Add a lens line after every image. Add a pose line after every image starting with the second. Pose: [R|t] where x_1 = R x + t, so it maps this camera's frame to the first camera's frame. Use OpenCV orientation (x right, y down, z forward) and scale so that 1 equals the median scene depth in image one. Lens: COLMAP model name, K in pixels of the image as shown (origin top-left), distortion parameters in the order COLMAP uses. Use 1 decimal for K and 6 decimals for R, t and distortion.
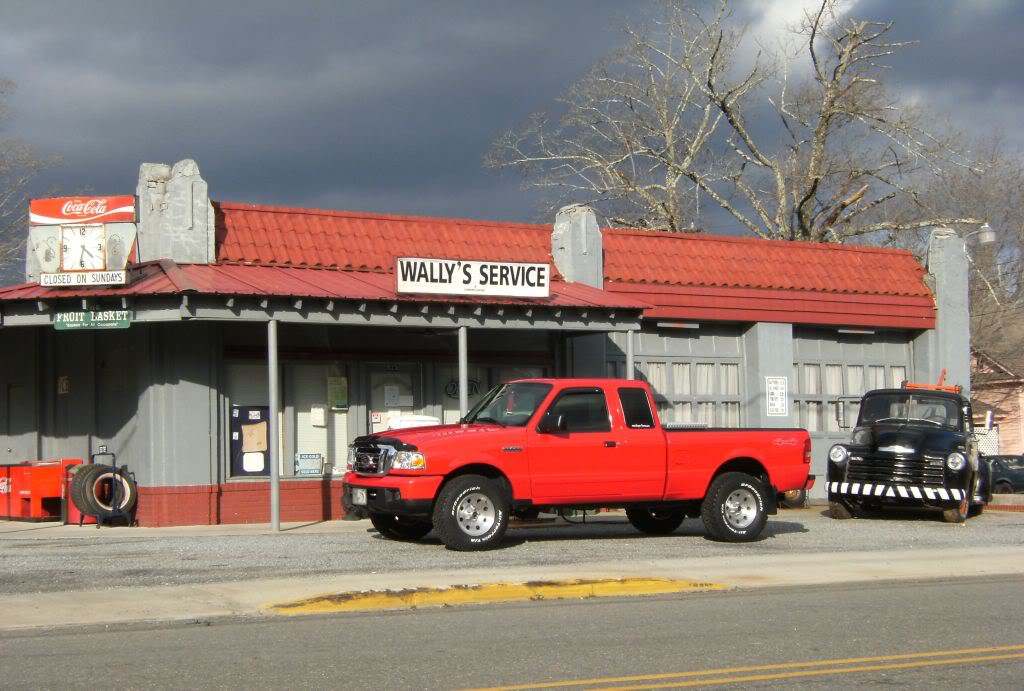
lens RADIAL K [[1643.0, 0, 510.1], [0, 1643.0, 386.4], [0, 0, 1]] dist [0.089078, -0.186243]
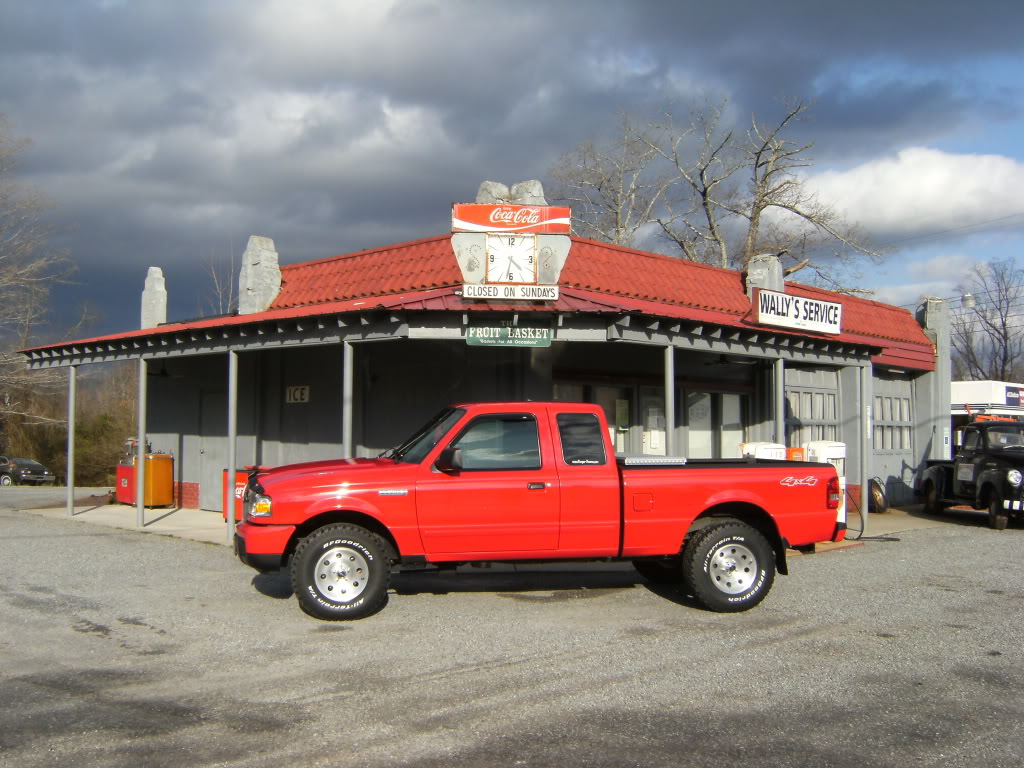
lens RADIAL K [[1025.9, 0, 476.0], [0, 1025.9, 382.9], [0, 0, 1]] dist [-0.061037, -0.012934]
pose [[0.966296, 0.035246, 0.255009, -0.388362], [-0.034267, 0.999378, -0.008285, -0.008068], [-0.255143, -0.000733, 0.966903, 0.412828]]
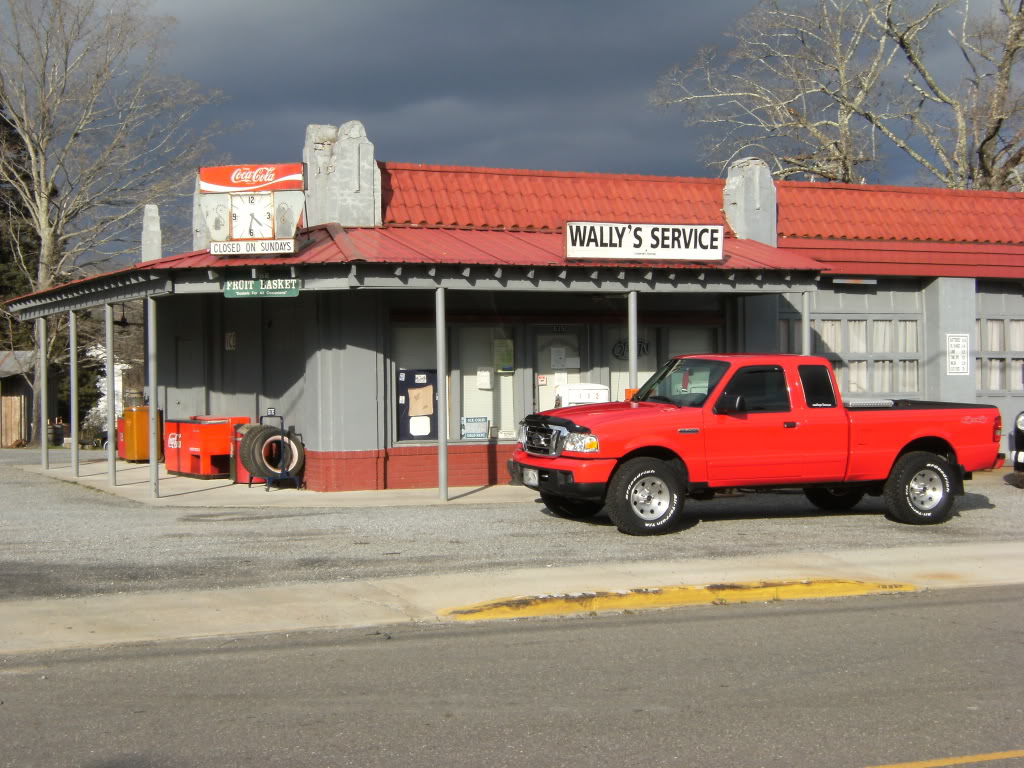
lens RADIAL K [[1656.3, 0, 512.0], [0, 1656.3, 384.0], [0, 0, 1]] dist [0.080347, -0.244868]
pose [[0.995906, 0.006053, -0.090190, -0.011232], [-0.001557, 0.998756, 0.049834, -0.030370], [0.090380, -0.049489, 0.994677, 0.014971]]
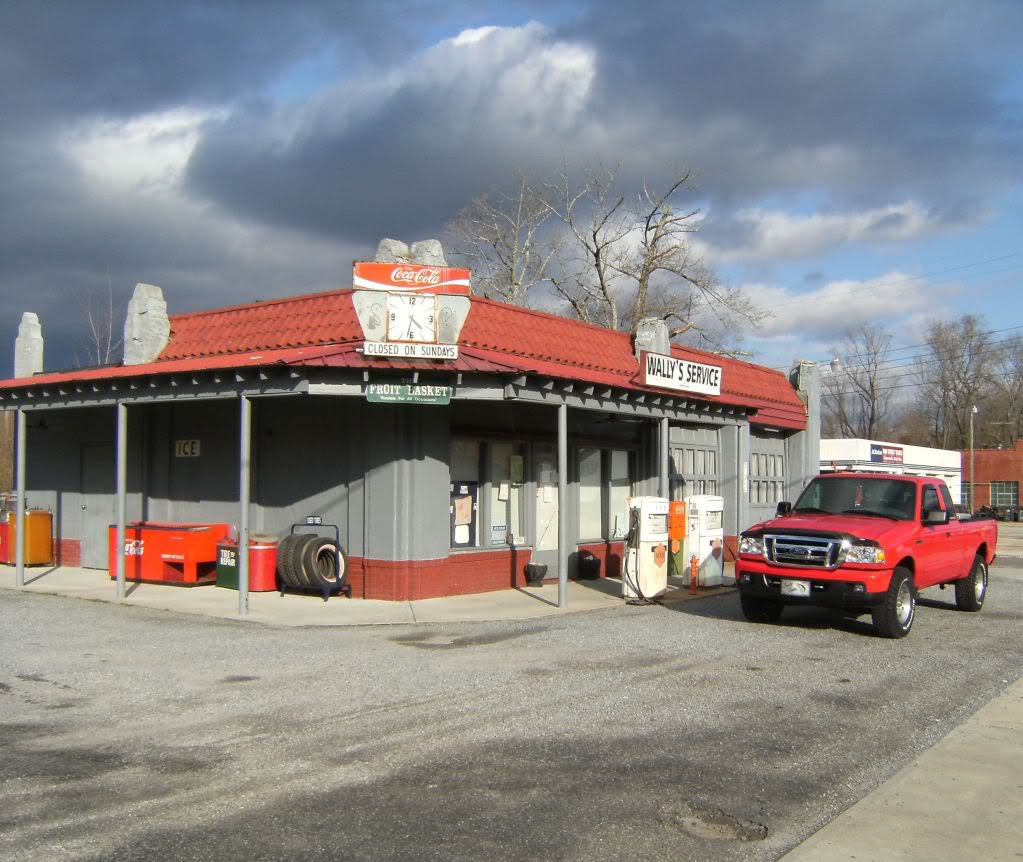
lens RADIAL K [[1036.1, 0, 584.3], [0, 1036.1, 470.7], [0, 0, 1]] dist [-0.082869, 0.004814]
pose [[0.891334, 0.029052, 0.452416, -0.401241], [-0.040910, 0.999027, 0.016447, -0.009160], [-0.451498, -0.033168, 0.891655, 0.389615]]
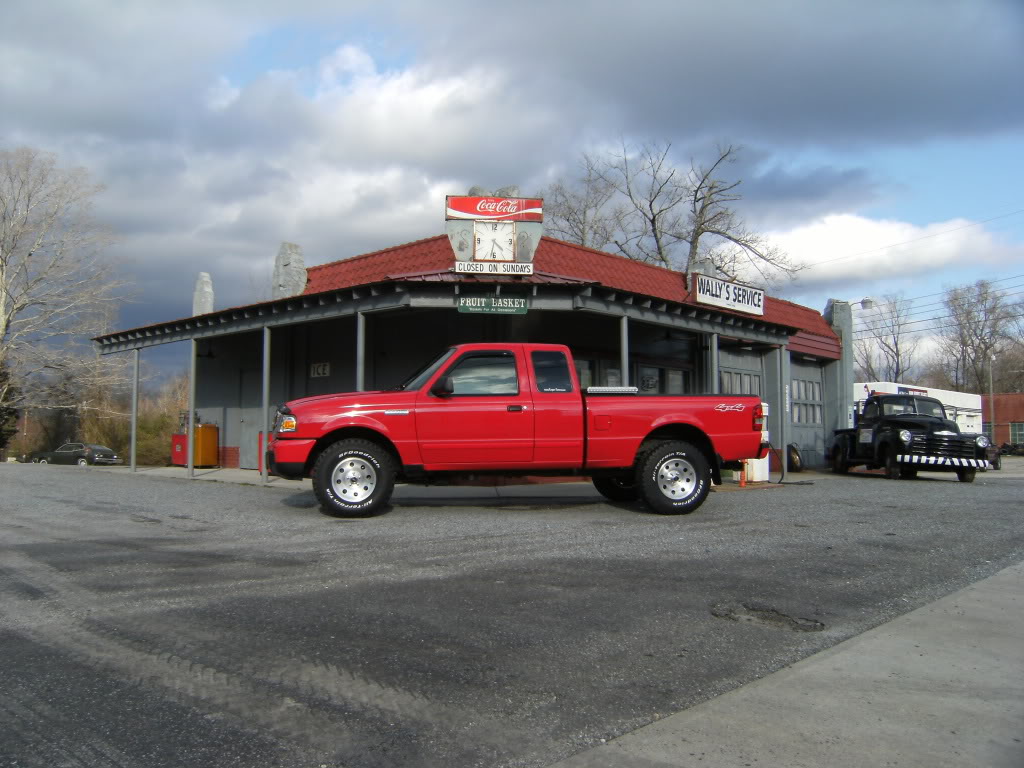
lens RADIAL K [[840.1, 0, 479.4], [0, 840.1, 382.7], [0, 0, 1]] dist [-0.089029, 0.016916]
pose [[0.963115, 0.037537, 0.266459, -0.384823], [-0.031337, 0.999131, -0.027482, 0.027022], [-0.267259, 0.018119, 0.963454, 0.414417]]
